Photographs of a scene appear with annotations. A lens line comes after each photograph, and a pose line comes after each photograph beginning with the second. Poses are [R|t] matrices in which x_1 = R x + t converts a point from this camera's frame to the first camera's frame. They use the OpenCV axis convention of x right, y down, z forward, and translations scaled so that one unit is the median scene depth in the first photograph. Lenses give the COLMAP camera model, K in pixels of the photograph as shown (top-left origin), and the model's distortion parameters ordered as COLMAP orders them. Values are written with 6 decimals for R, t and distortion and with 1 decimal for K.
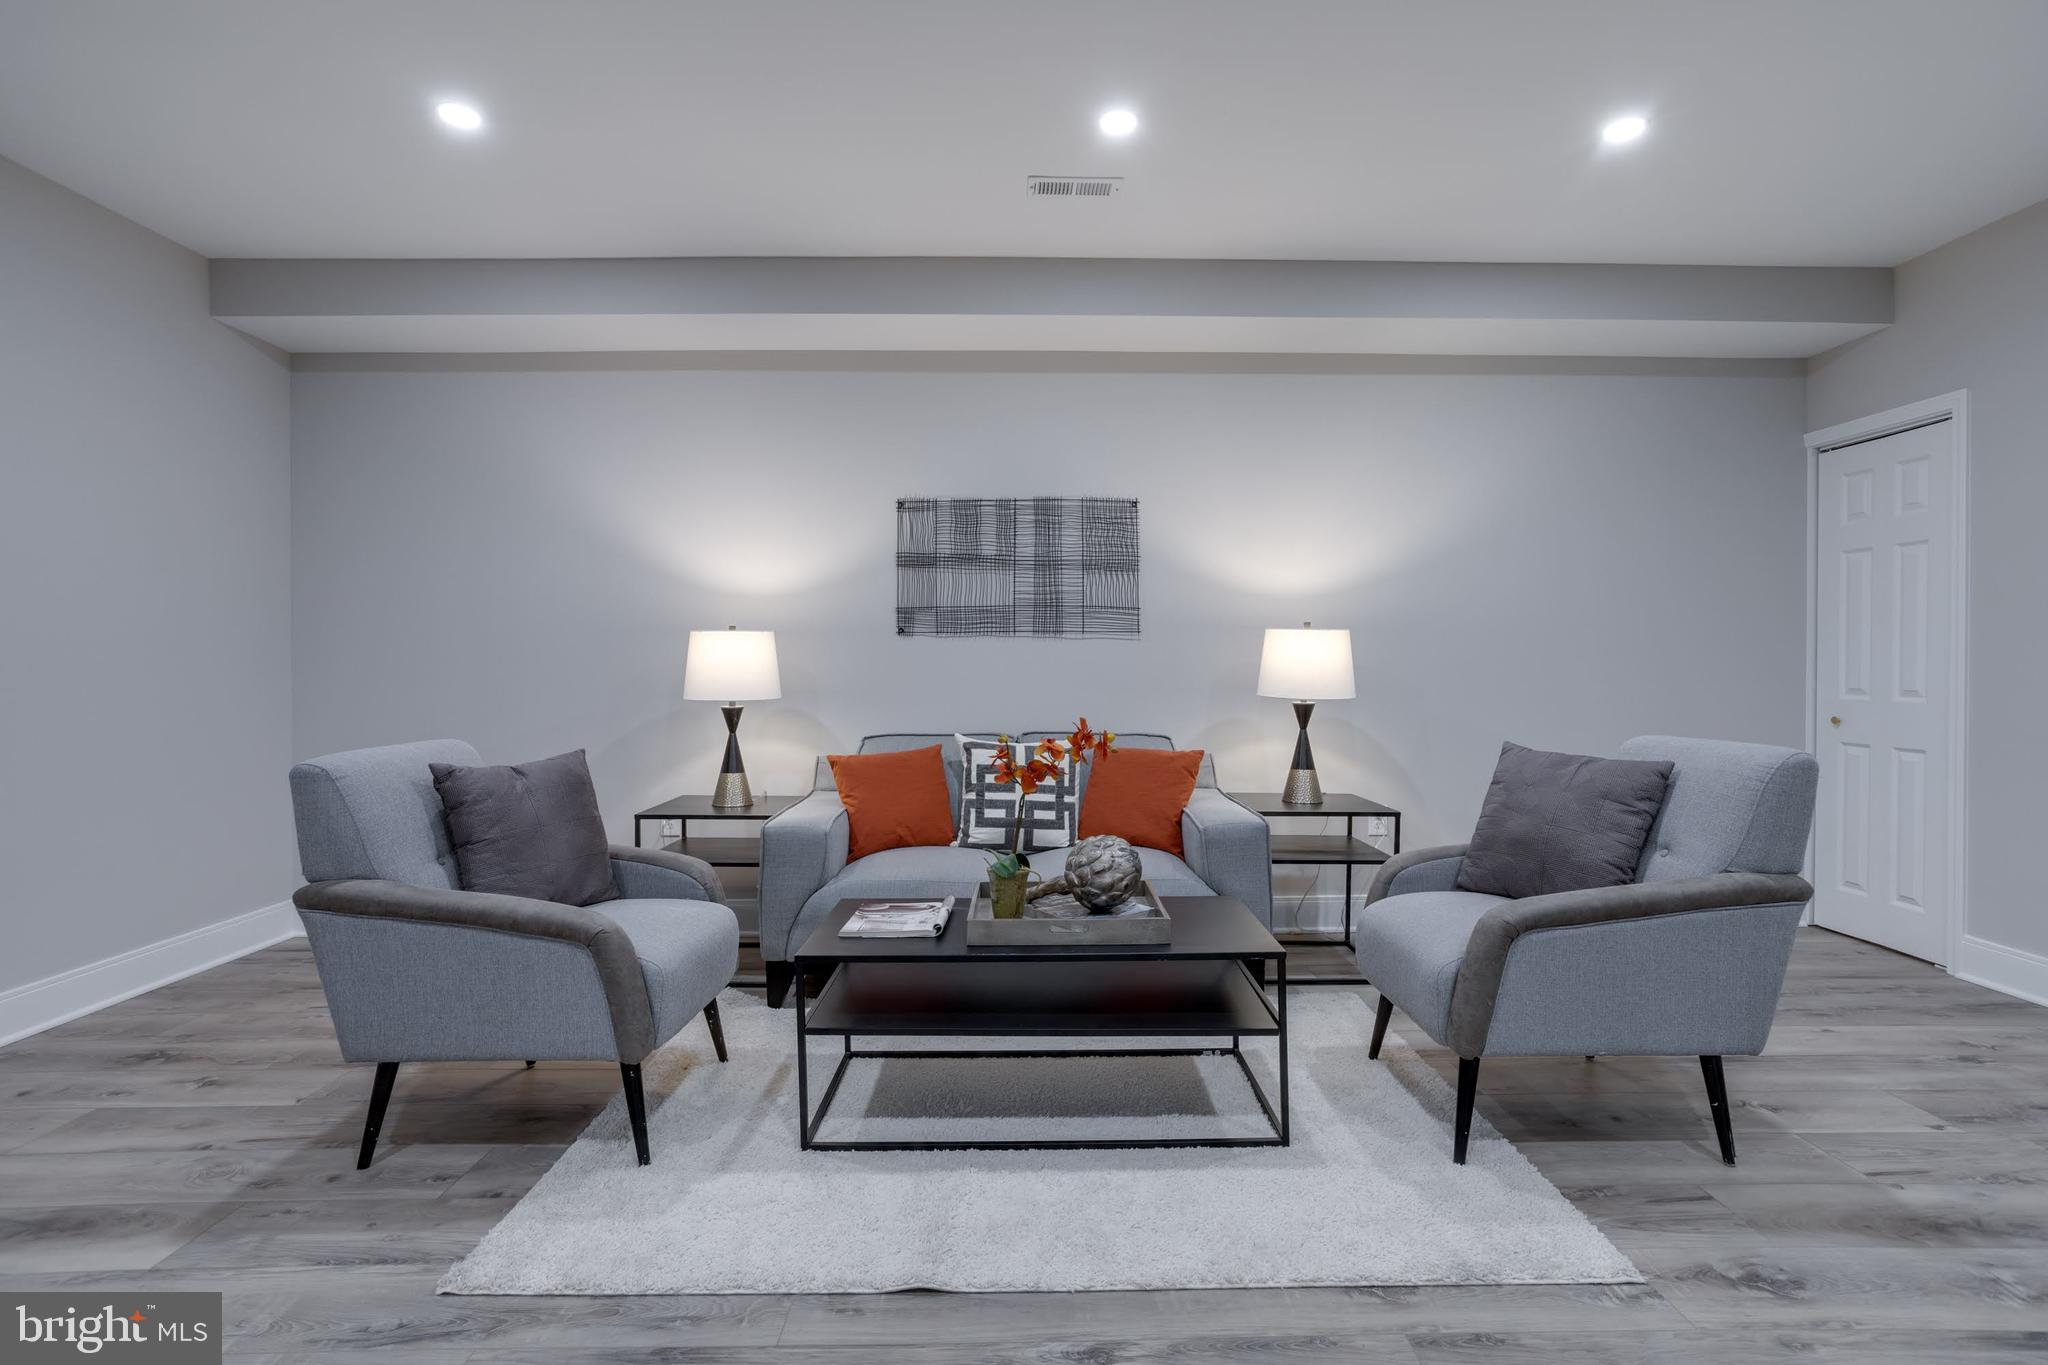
lens RADIAL K [[996.5, 0, 1019.2], [0, 996.5, 664.7], [0, 0, 1]] dist [-0.051740, 0.034561]
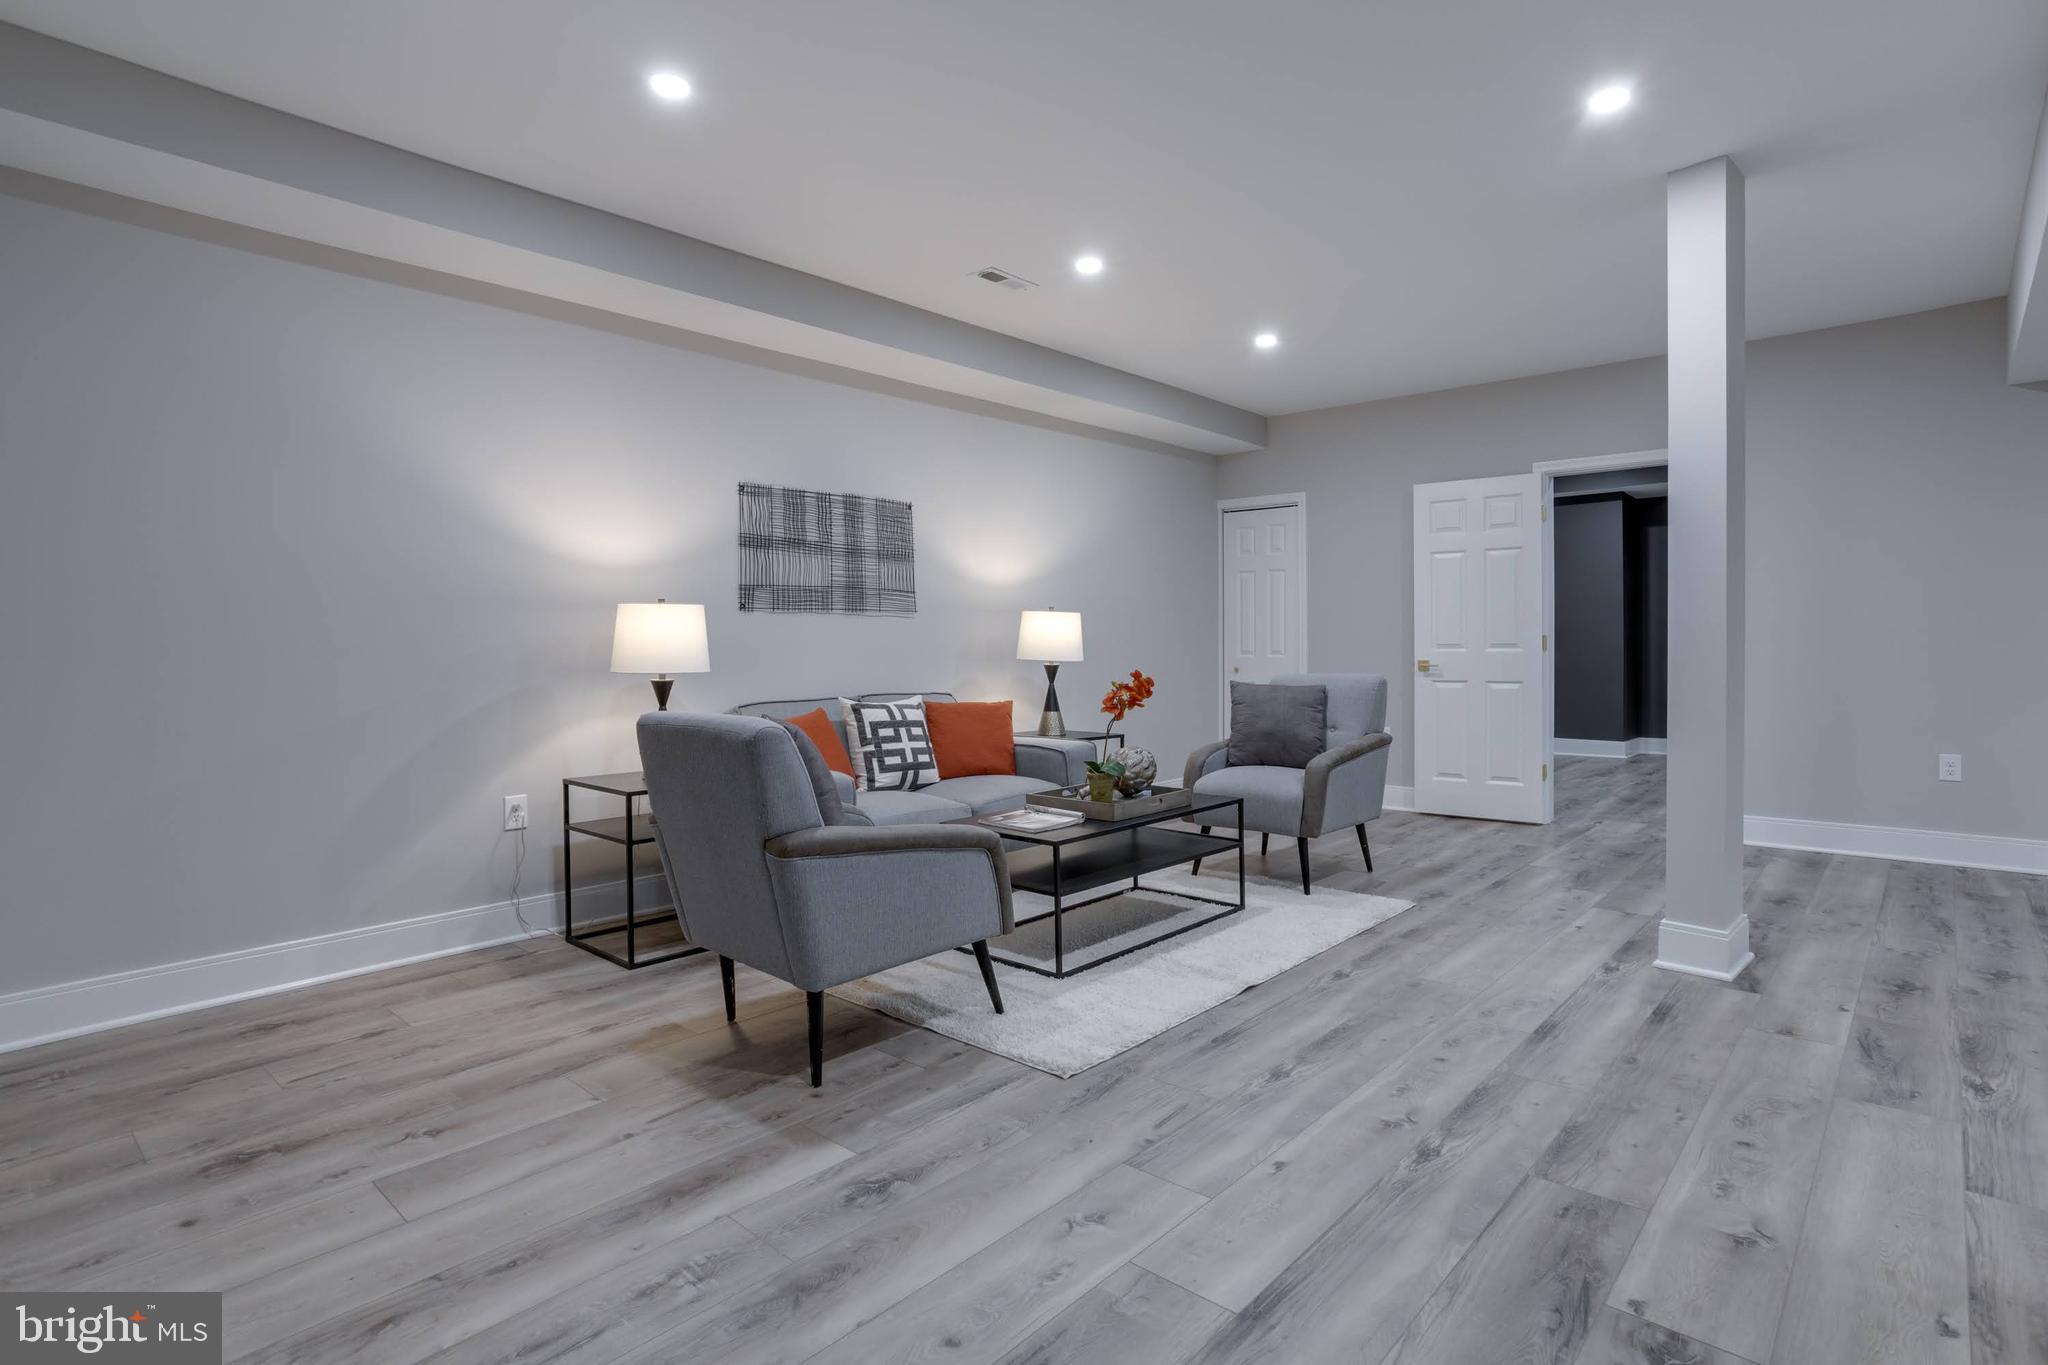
lens RADIAL K [[1010.9, 0, 1102.3], [0, 1010.9, 637.2], [0, 0, 1]] dist [-0.053785, 0.035793]
pose [[0.660771, -0.001464, 0.750586, -0.673341], [0.004543, 0.999988, -0.002049, 0.002930], [-0.750574, 0.004764, 0.660769, -0.000633]]
